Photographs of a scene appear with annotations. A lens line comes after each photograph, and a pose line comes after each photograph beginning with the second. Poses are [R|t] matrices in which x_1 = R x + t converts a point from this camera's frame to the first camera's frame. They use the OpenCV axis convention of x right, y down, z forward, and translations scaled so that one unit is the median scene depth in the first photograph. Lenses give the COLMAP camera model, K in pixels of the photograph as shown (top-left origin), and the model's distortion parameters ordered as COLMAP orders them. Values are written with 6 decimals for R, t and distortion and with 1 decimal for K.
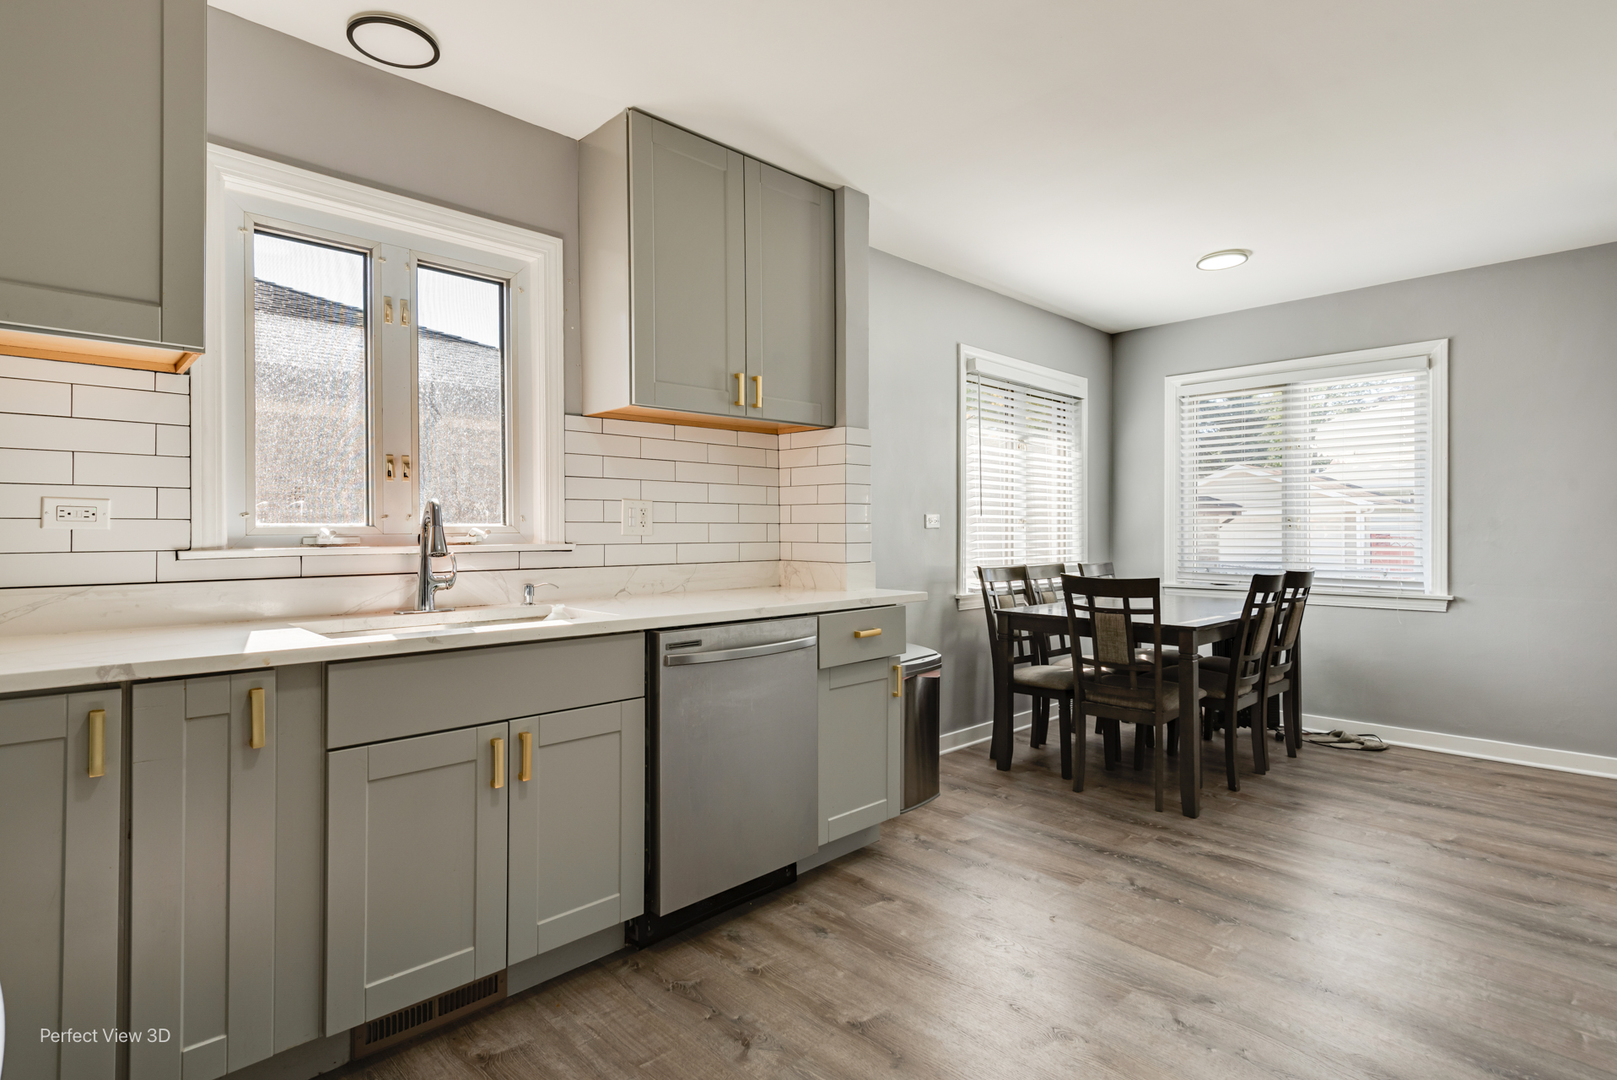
lens RADIAL K [[795.3, 0, 795.4], [0, 795.3, 533.6], [0, 0, 1]] dist [0.004513, -0.001606]
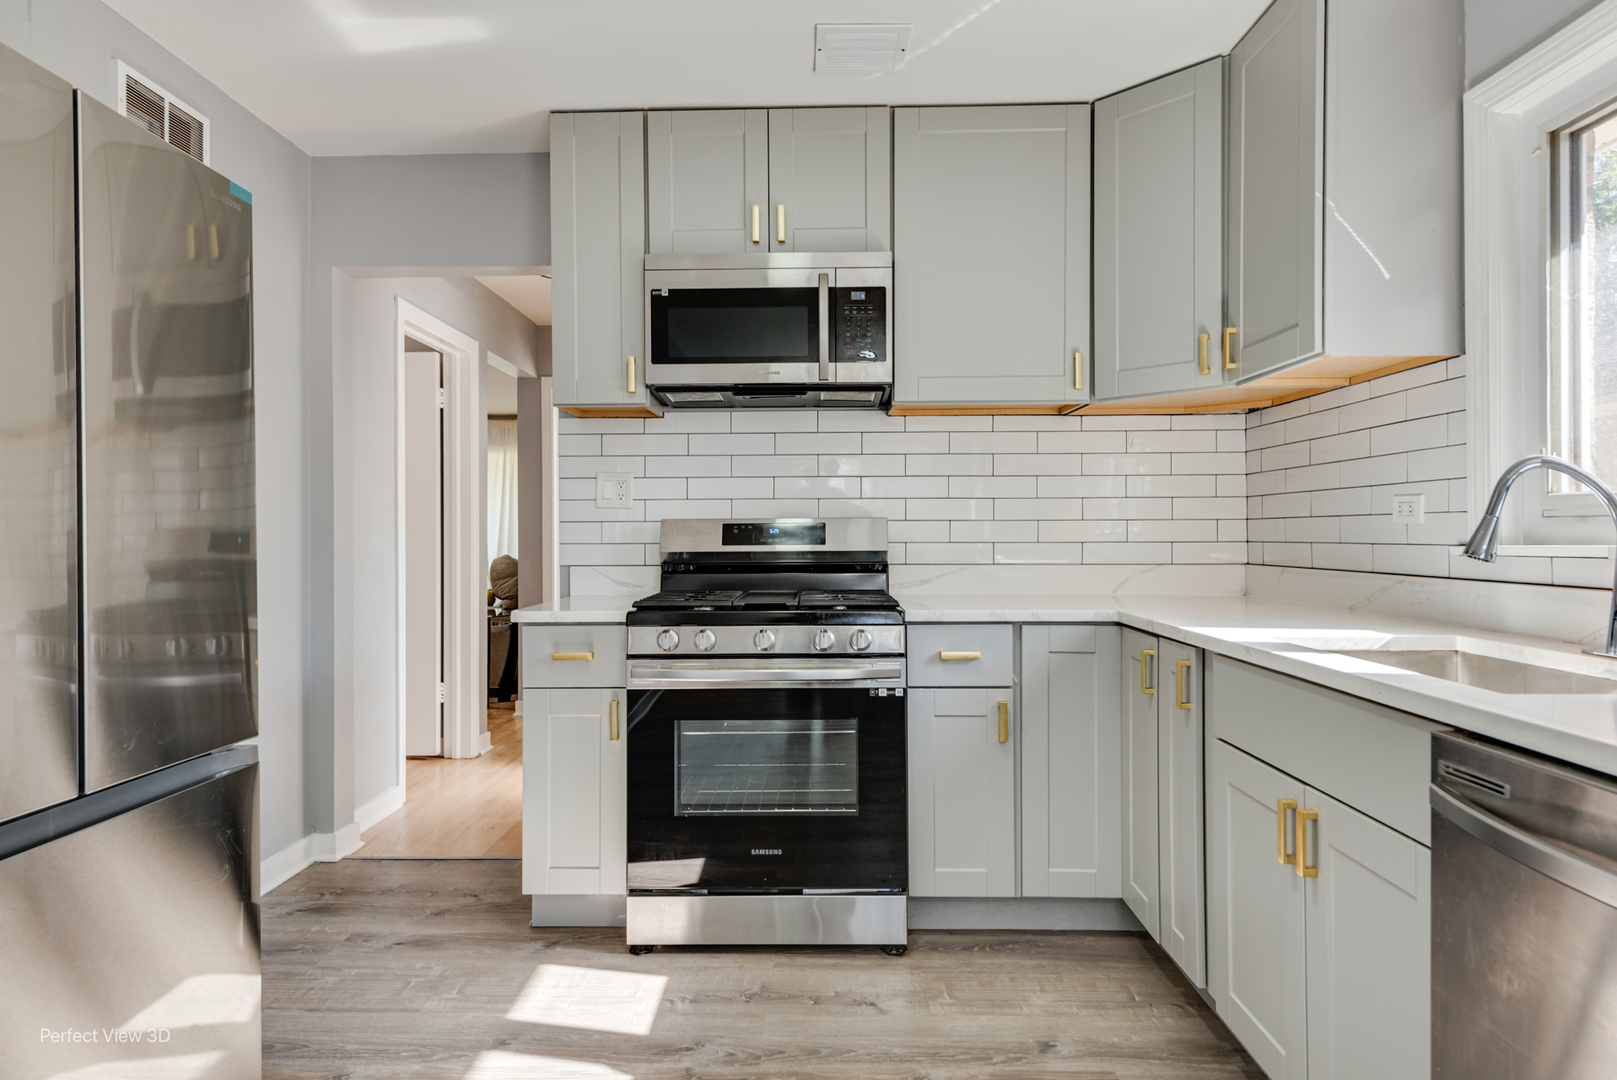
lens RADIAL K [[919.9, 0, 805.5], [0, 919.9, 529.4], [0, 0, 1]] dist [0.016576, -0.001805]
pose [[-0.708292, 0.002764, -0.705914, 0.264670], [0.005295, 0.999985, -0.001397, 0.000146], [0.705900, -0.004727, -0.708296, 0.607052]]
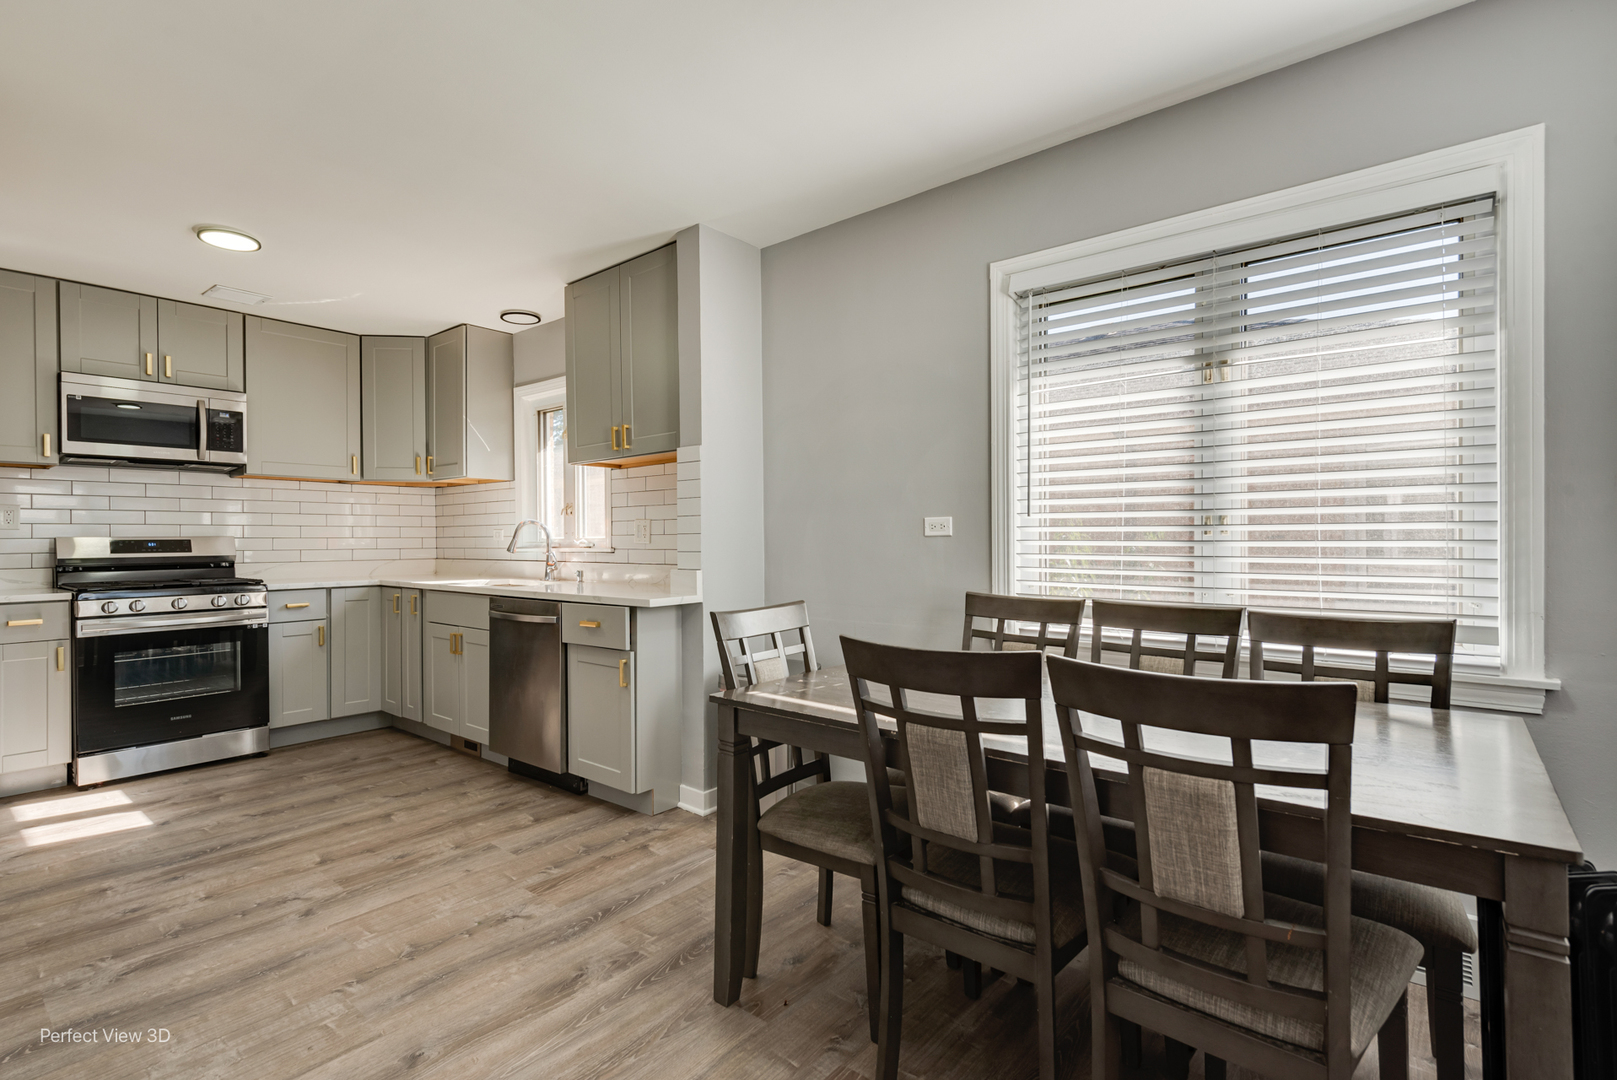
lens RADIAL K [[766.5, 0, 808.5], [0, 766.5, 540.0], [0, 0, 1]] dist [-0.000355, -0.001030]
pose [[0.122768, 0.003879, -0.992428, 0.902311], [0.004423, 0.999980, 0.004456, -0.006594], [0.992426, -0.004937, 0.122748, 0.814360]]
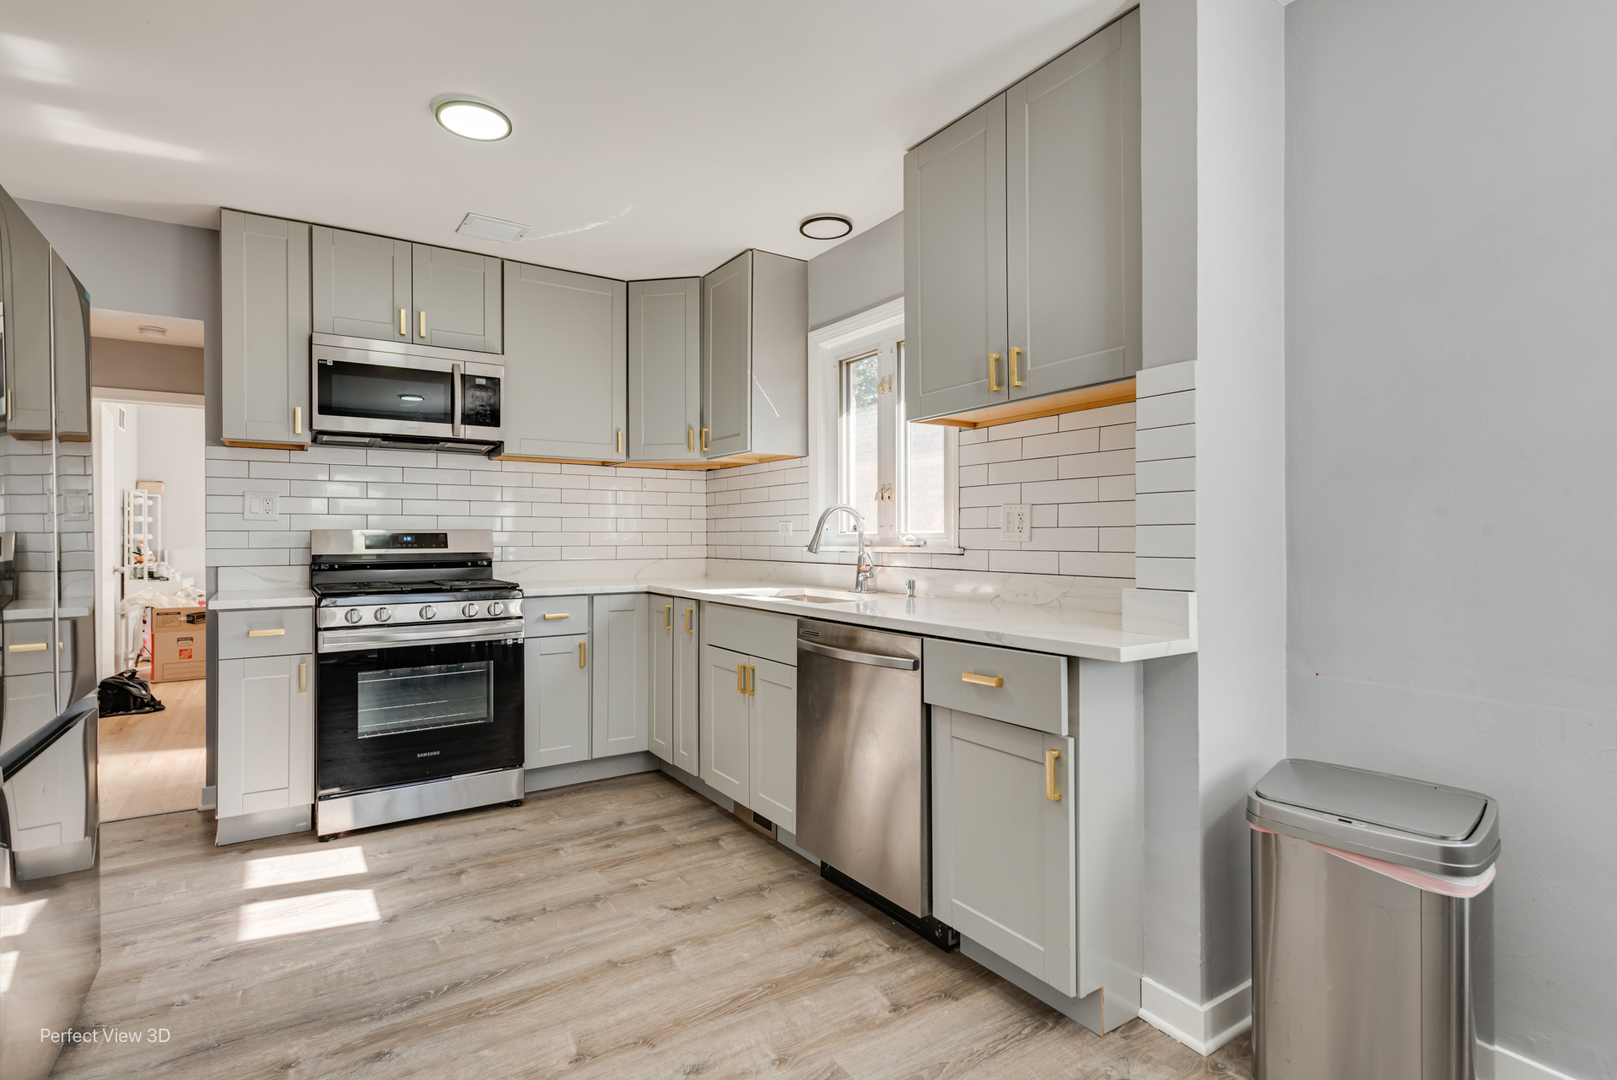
lens RADIAL K [[795.3, 0, 795.4], [0, 795.3, 533.6], [0, 0, 1]] dist [0.004513, -0.001606]
pose [[-0.183748, -0.000010, -0.982973, 0.569371], [0.000665, 1.000000, -0.000134, -0.005134], [0.982973, -0.000678, -0.183748, 0.658829]]
